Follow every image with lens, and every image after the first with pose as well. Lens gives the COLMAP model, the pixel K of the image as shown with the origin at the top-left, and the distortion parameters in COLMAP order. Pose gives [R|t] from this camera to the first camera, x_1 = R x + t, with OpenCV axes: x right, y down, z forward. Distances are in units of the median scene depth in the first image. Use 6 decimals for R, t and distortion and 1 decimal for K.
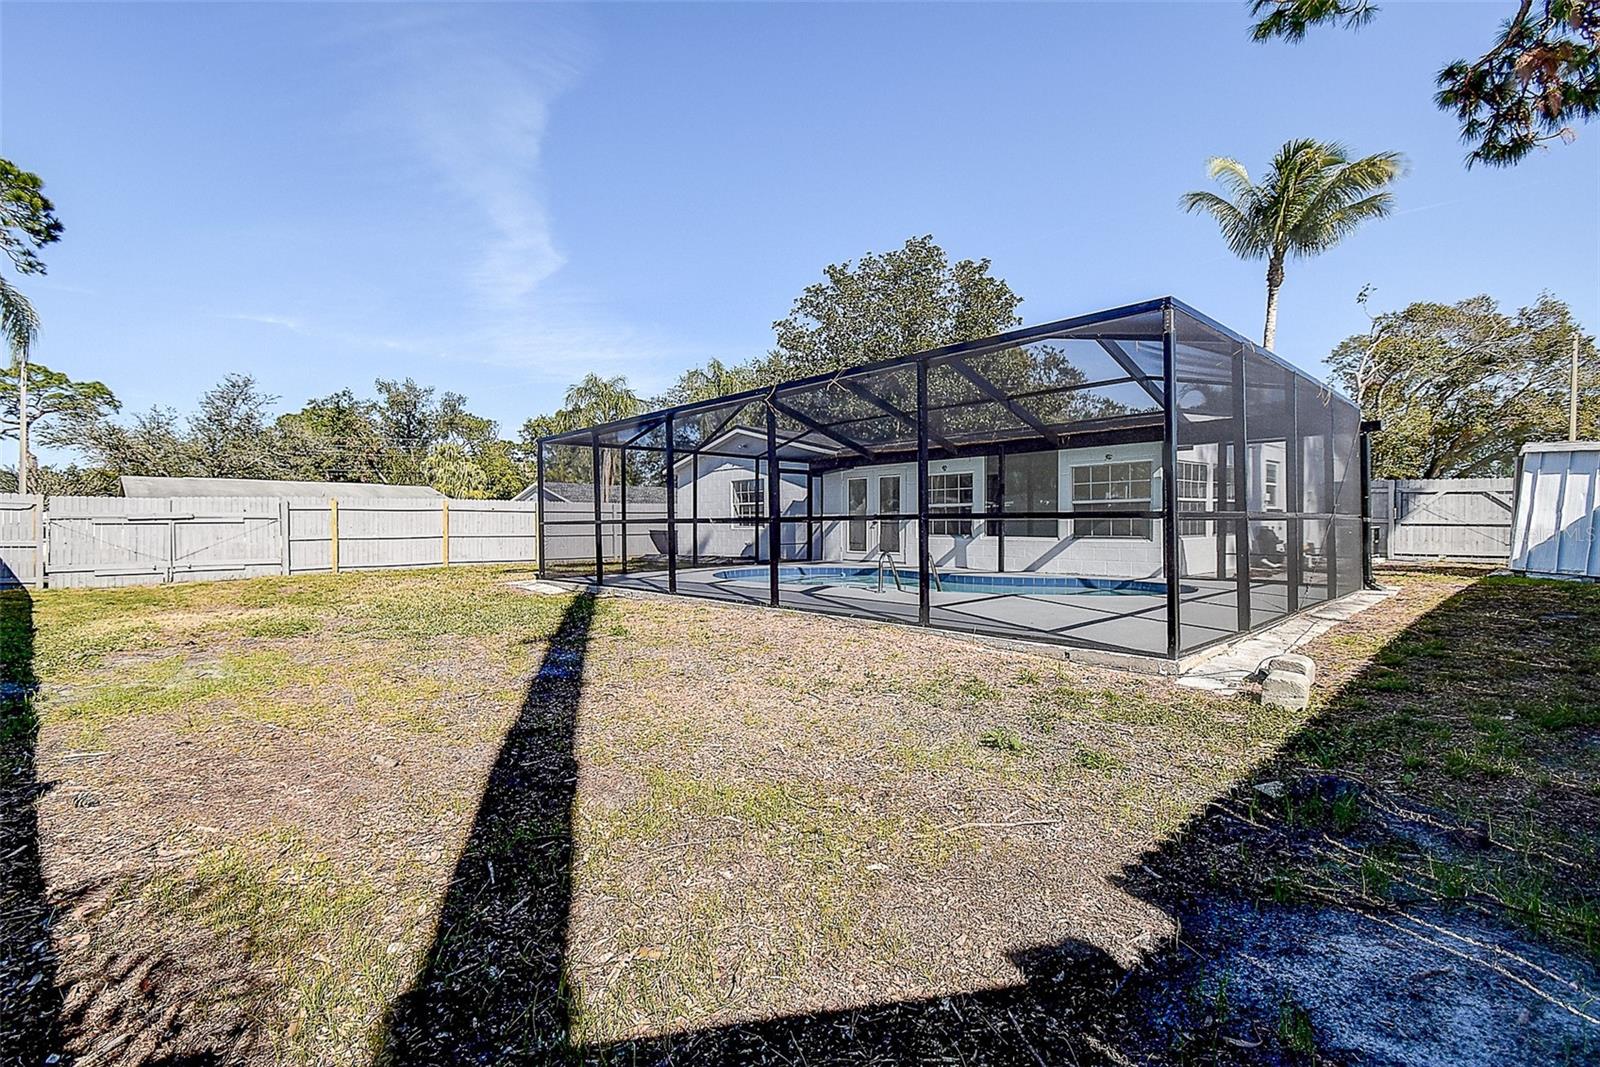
lens RADIAL K [[724.9, 0, 797.3], [0, 724.9, 528.9], [0, 0, 1]] dist [0.033149, -0.027891]
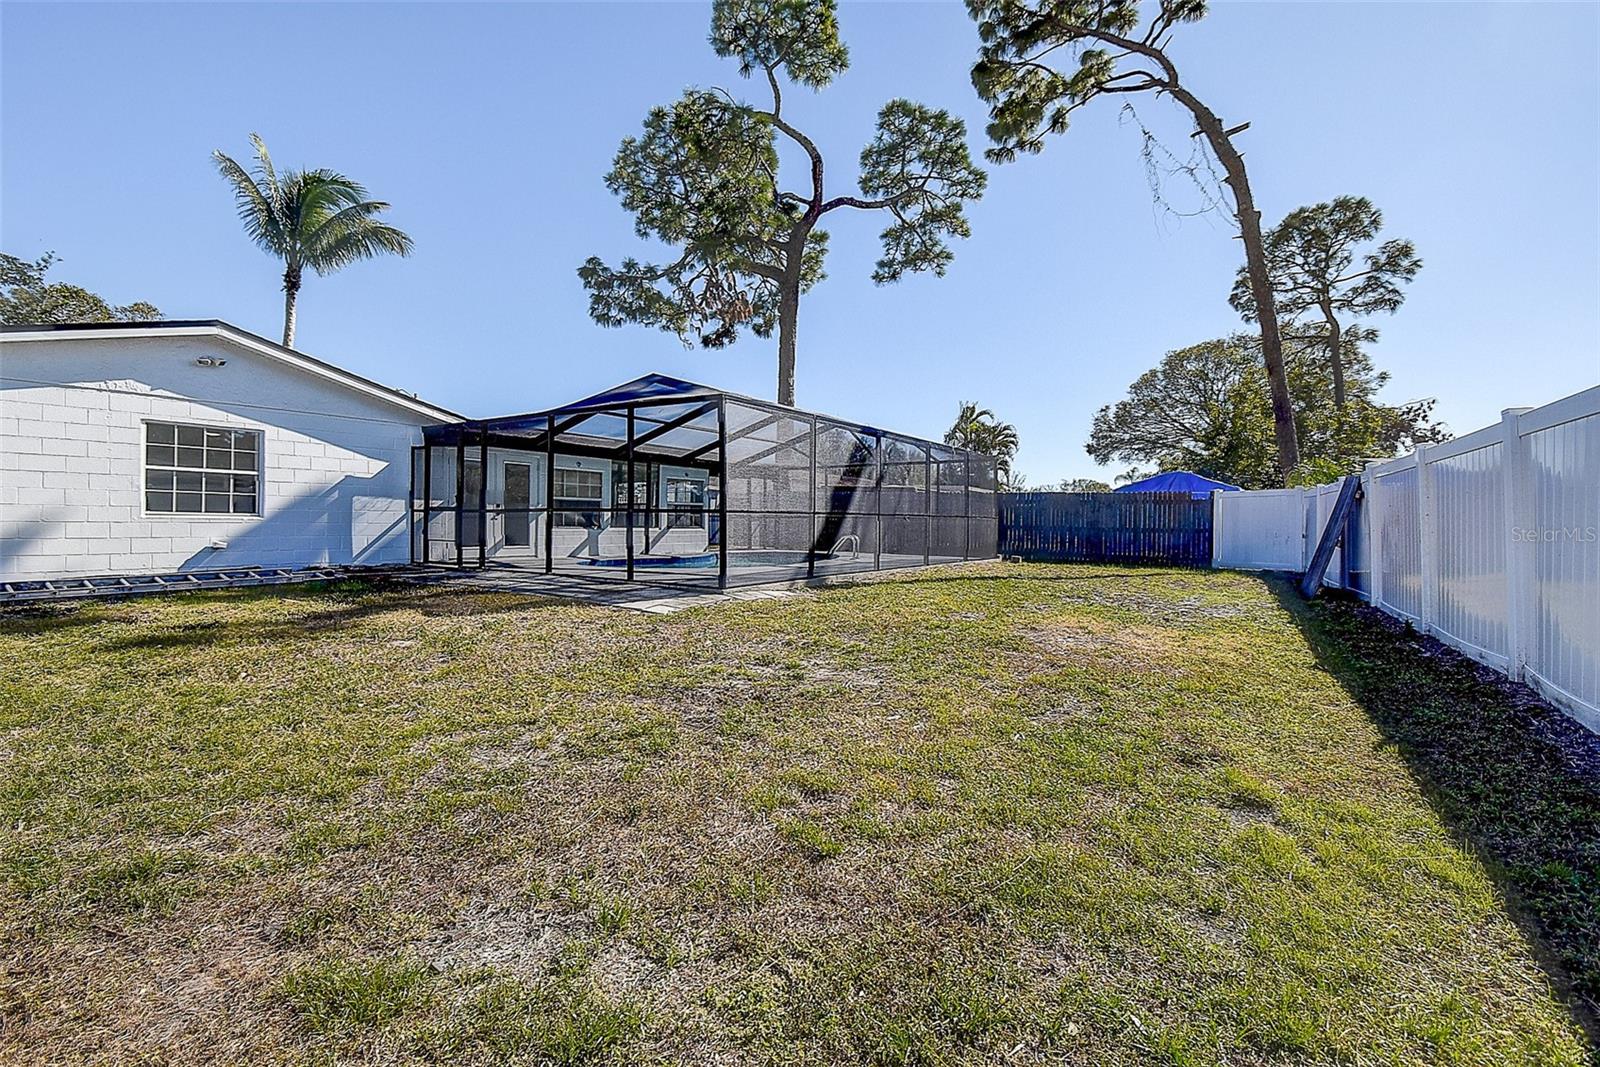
lens RADIAL K [[724.9, 0, 797.3], [0, 724.9, 528.9], [0, 0, 1]] dist [0.033149, -0.027891]
pose [[-0.251112, -0.002384, 0.967955, -0.827872], [-0.002963, 0.999994, 0.001694, 0.007740], [-0.967953, -0.002443, -0.251118, 0.869989]]
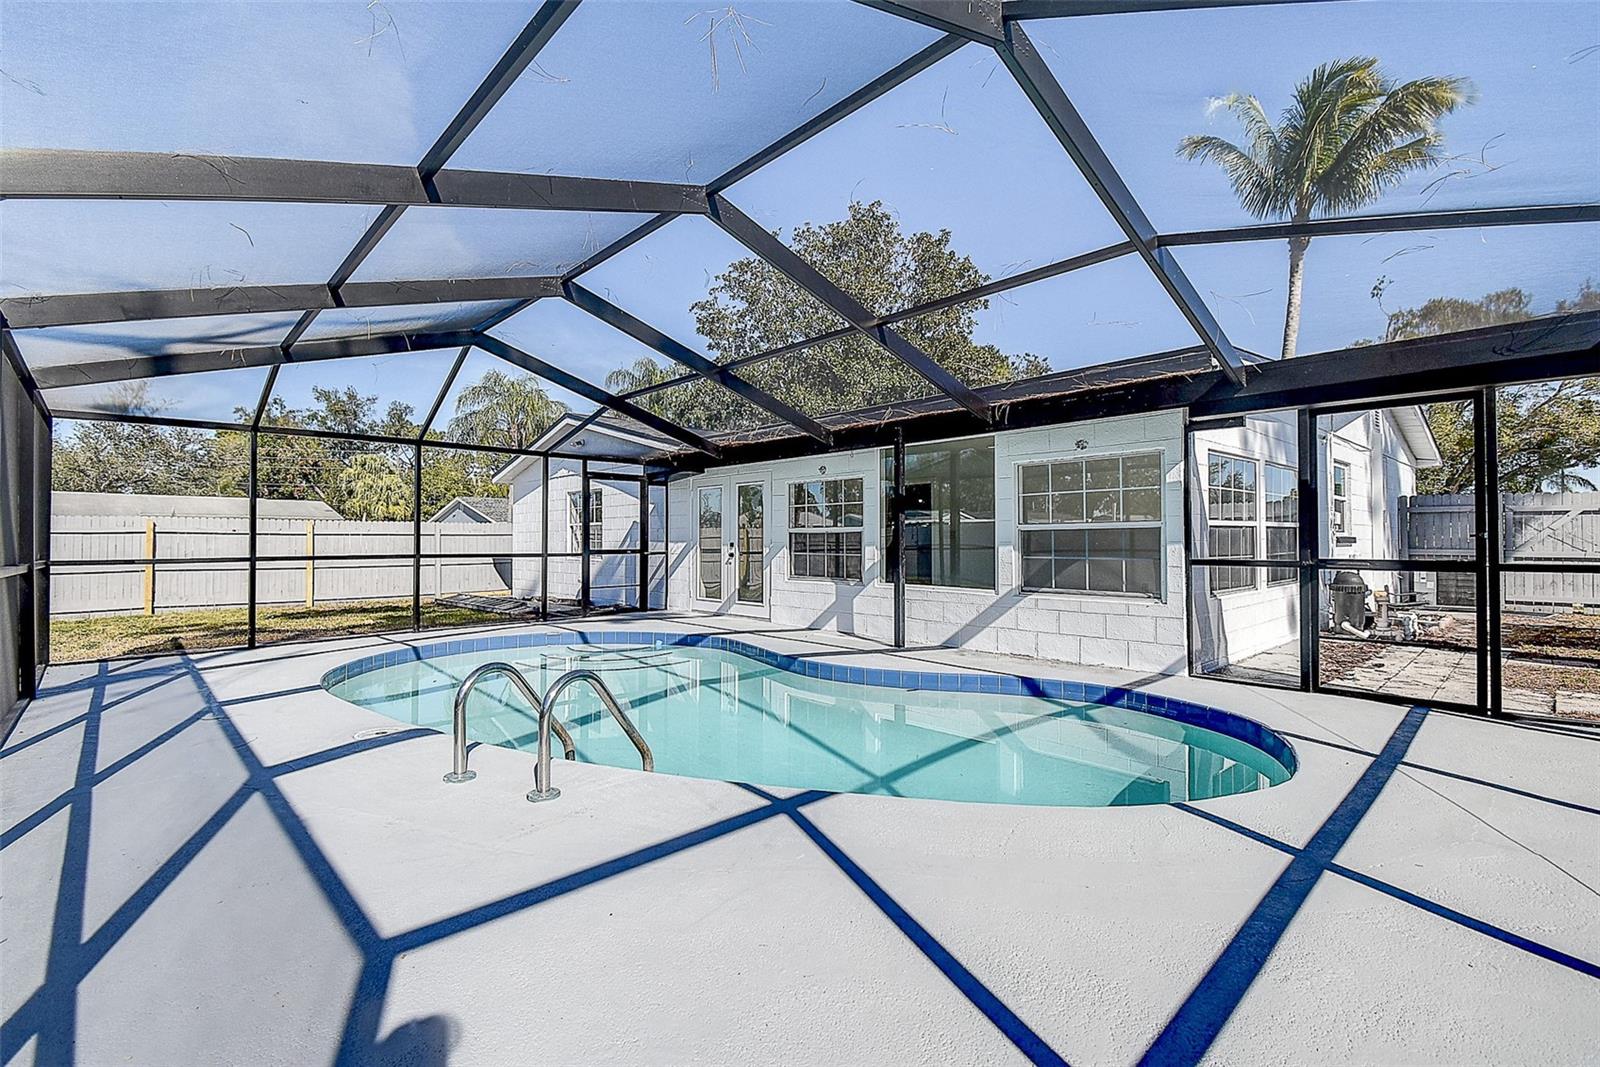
lens RADIAL K [[724.9, 0, 797.3], [0, 724.9, 528.9], [0, 0, 1]] dist [0.033149, -0.027891]
pose [[0.999918, 0.002223, 0.012600, 0.157494], [-0.001933, 0.999734, -0.022987, -0.017566], [-0.012648, 0.022961, 0.999656, 0.349377]]
